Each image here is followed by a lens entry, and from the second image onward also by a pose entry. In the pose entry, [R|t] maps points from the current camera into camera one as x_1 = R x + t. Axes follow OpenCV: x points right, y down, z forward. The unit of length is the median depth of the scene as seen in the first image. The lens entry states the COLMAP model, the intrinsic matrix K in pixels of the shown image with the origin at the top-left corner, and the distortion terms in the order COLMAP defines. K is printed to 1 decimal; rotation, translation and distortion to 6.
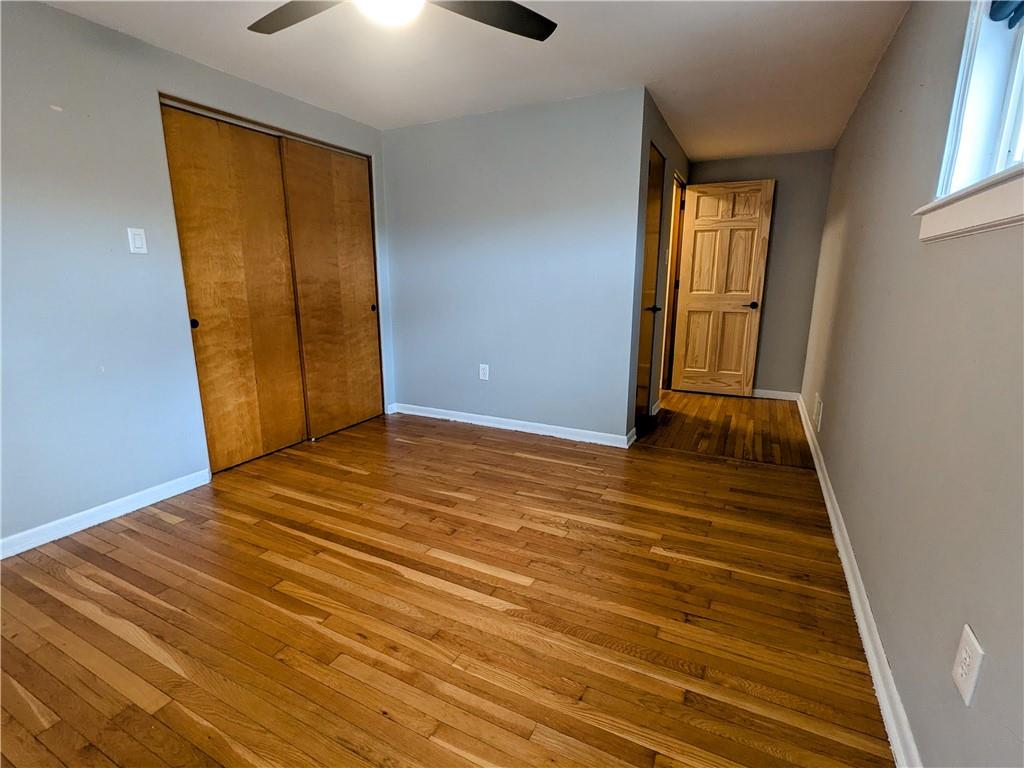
lens RADIAL K [[484.5, 0, 512.9], [0, 484.5, 384.6], [0, 0, 1]] dist [-0.001061, 0.001782]
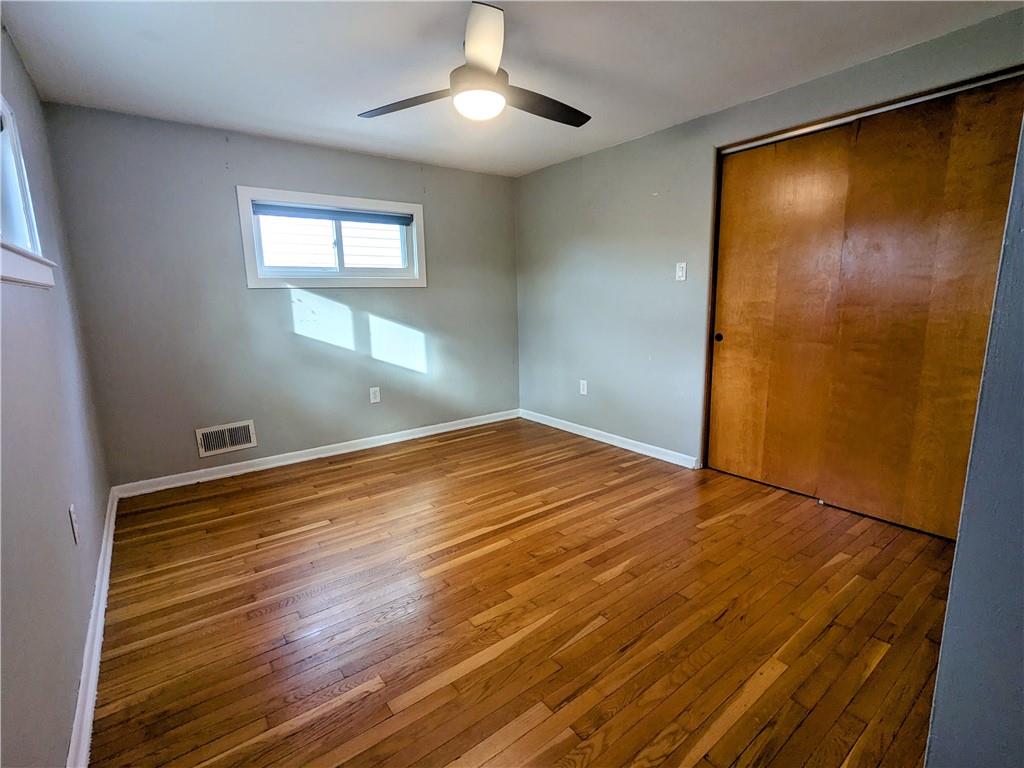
lens RADIAL K [[484.5, 0, 513.3], [0, 484.5, 382.4], [0, 0, 1]] dist [-0.001061, 0.001782]
pose [[-0.434572, 0.169534, -0.884537, 0.645444], [-0.178249, 0.946507, 0.268985, -0.266848], [0.882822, 0.274561, -0.381106, 1.116685]]
